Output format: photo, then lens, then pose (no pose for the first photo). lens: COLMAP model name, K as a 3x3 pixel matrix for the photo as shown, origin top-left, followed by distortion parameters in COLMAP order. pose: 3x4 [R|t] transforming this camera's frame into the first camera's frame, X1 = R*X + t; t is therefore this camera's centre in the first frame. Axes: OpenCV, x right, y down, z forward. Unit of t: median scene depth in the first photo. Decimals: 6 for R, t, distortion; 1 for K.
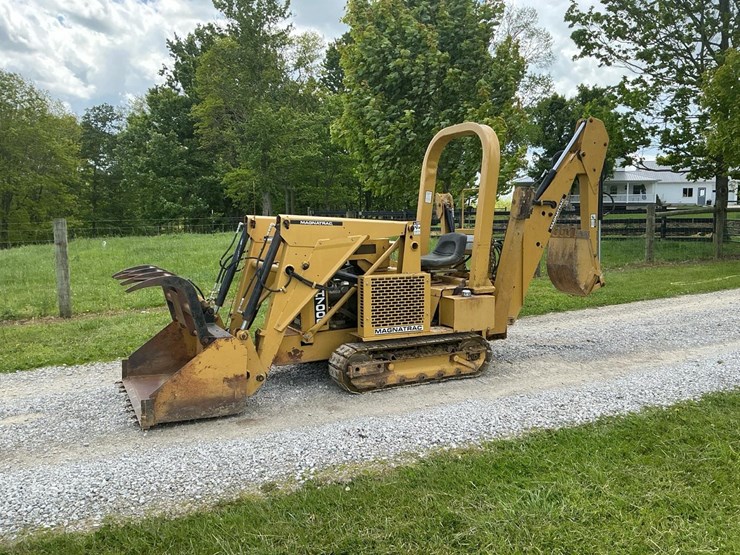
lens RADIAL K [[609.4, 0, 369.8], [0, 609.4, 280.1], [0, 0, 1]] dist [0.077221, -0.127980]
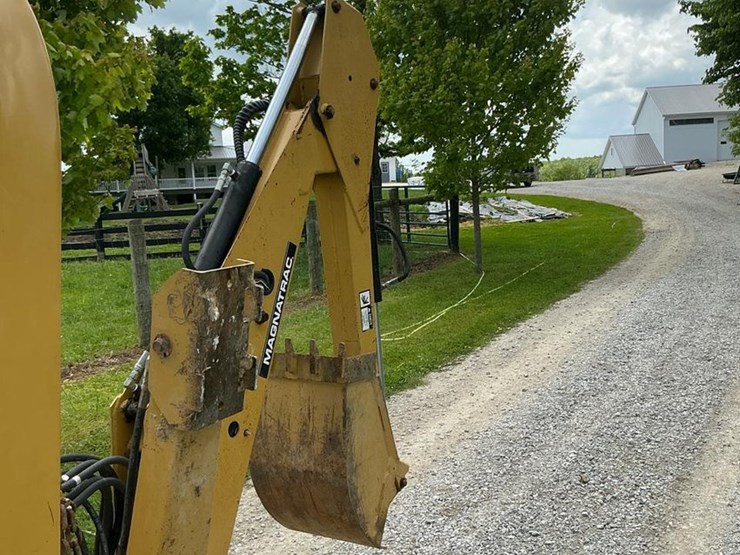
lens RADIAL K [[812.2, 0, 371.7], [0, 812.2, 274.4], [0, 0, 1]] dist [0.147777, -0.338705]
pose [[0.839859, -0.100816, 0.533361, 0.157701], [0.111734, 0.993667, 0.011881, -0.146730], [-0.531181, 0.049616, 0.845804, 0.752827]]
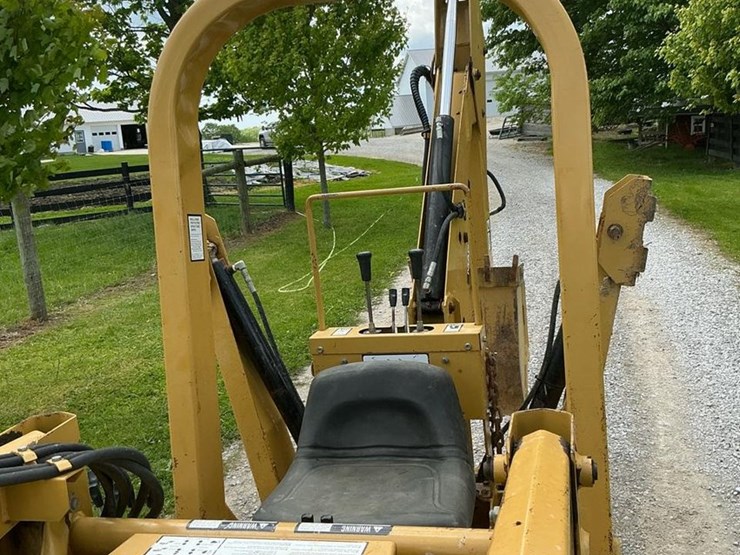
lens RADIAL K [[812.2, 0, 371.7], [0, 812.2, 274.4], [0, 0, 1]] dist [0.147777, -0.338705]
pose [[0.653342, -0.181216, 0.735054, -0.130719], [0.166122, 0.981582, 0.094339, -0.164927], [-0.738612, 0.060472, 0.671413, 0.830582]]
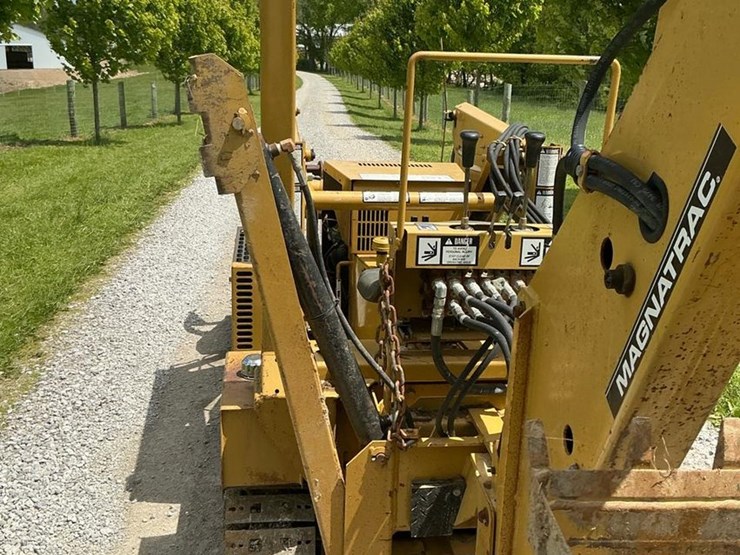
lens RADIAL K [[812.2, 0, 371.7], [0, 812.2, 274.4], [0, 0, 1]] dist [0.147777, -0.338705]
pose [[-0.332609, 0.251530, -0.908903, 0.542070], [-0.129768, 0.942400, 0.308288, -0.178479], [0.934094, 0.220486, -0.280810, 1.167062]]
